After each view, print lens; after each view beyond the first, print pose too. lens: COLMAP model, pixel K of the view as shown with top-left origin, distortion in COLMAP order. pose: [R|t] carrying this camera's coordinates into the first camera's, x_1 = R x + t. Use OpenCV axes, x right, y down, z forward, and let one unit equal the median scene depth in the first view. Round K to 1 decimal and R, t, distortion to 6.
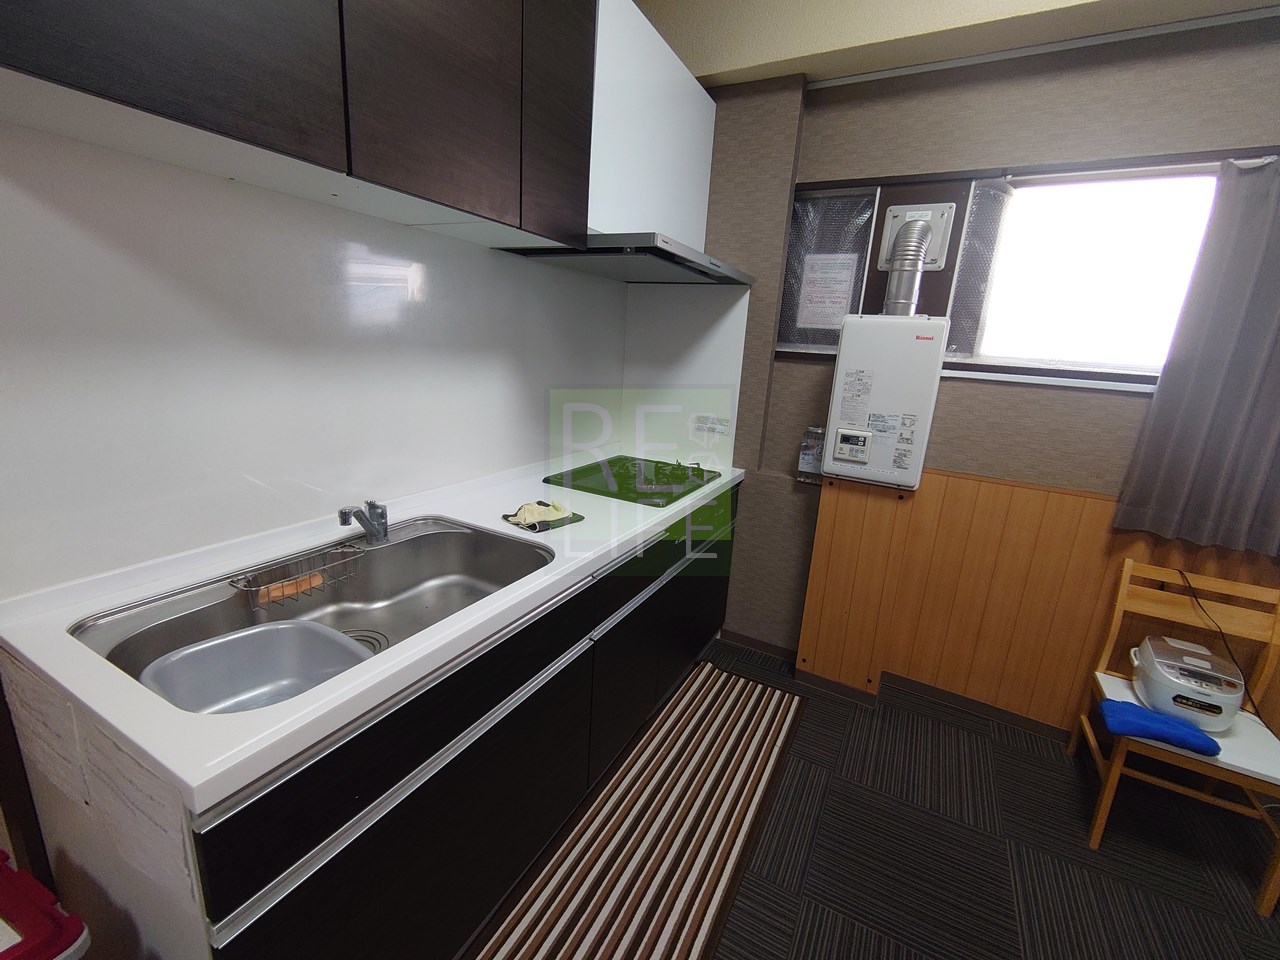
lens RADIAL K [[555.0, 0, 645.3], [0, 555.0, 477.3], [0, 0, 1]] dist [0.009683, -0.003171]
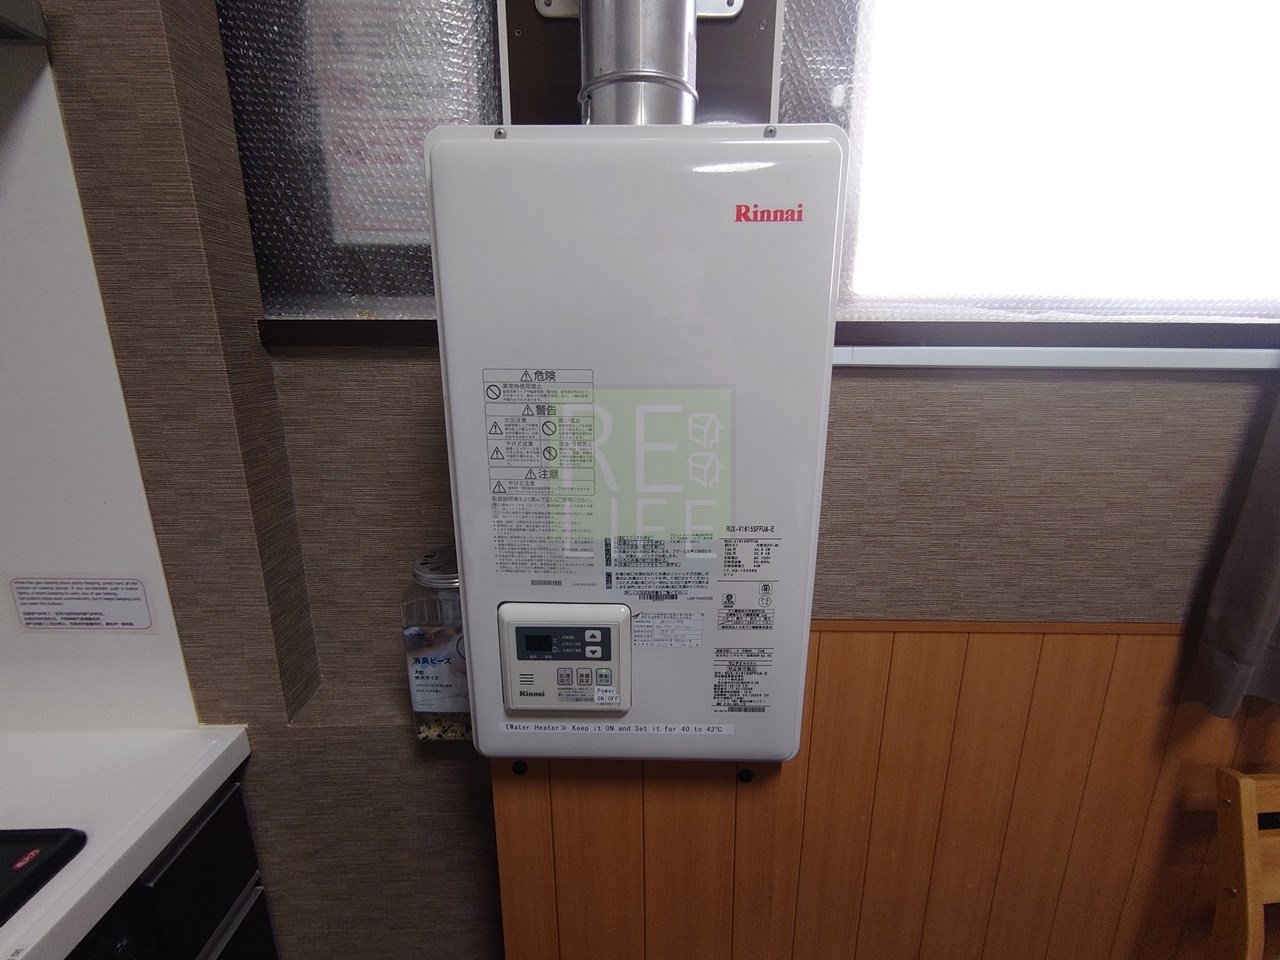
lens RADIAL K [[555.0, 0, 645.3], [0, 555.0, 477.3], [0, 0, 1]] dist [0.009683, -0.003171]
pose [[0.873319, -0.172345, 0.455643, 0.303451], [0.166085, 0.984626, 0.054102, -0.150337], [-0.457963, 0.028427, 0.888517, 0.753316]]
